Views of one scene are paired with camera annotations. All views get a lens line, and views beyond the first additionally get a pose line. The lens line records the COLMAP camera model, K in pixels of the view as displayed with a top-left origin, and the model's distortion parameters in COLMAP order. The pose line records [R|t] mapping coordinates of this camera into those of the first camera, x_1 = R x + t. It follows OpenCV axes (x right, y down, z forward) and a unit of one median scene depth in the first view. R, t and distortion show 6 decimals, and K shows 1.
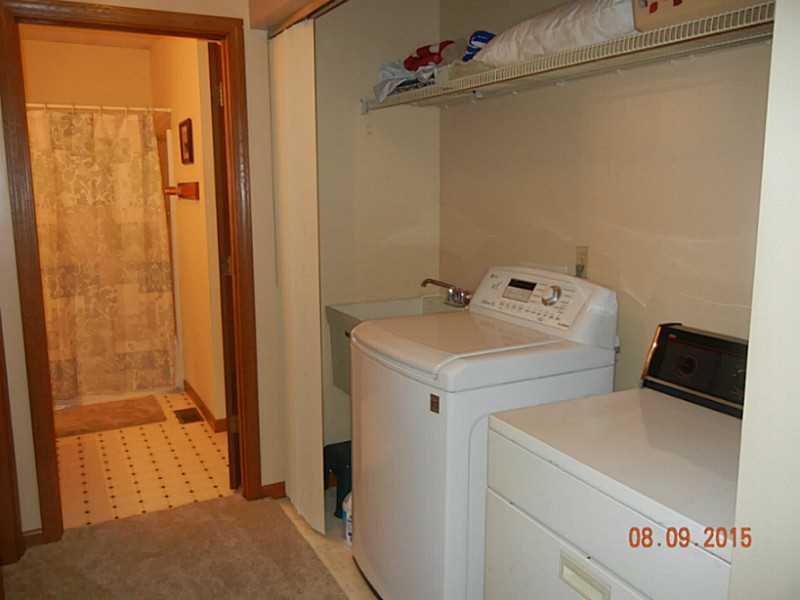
lens RADIAL K [[677.6, 0, 400.0], [0, 677.6, 300.0], [0, 0, 1]] dist [0.003609, 0.004321]
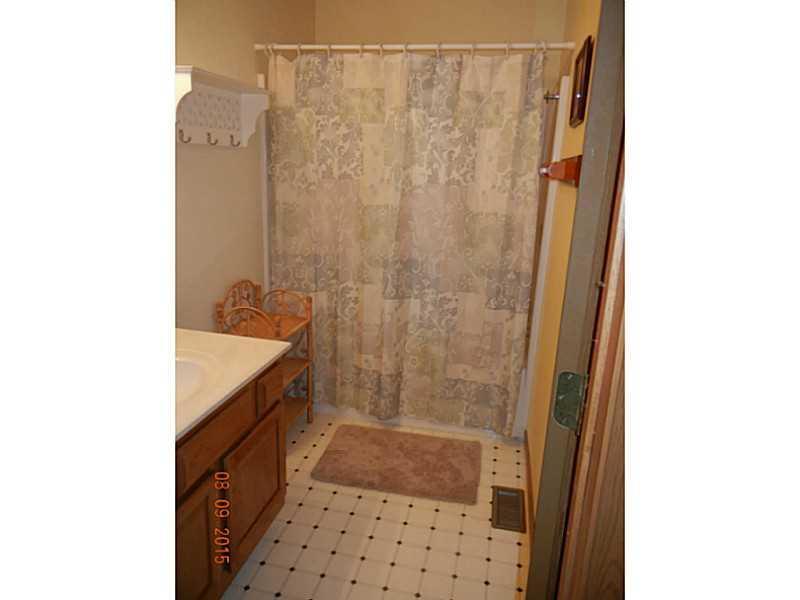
lens RADIAL K [[515.7, 0, 400.0], [0, 515.7, 300.0], [0, 0, 1]] dist [-0.002323, -0.000153]
pose [[0.775831, 0.195641, -0.599842, -0.124800], [-0.155408, 0.980675, 0.118848, -0.074523], [0.611502, 0.001015, 0.791243, 0.514542]]
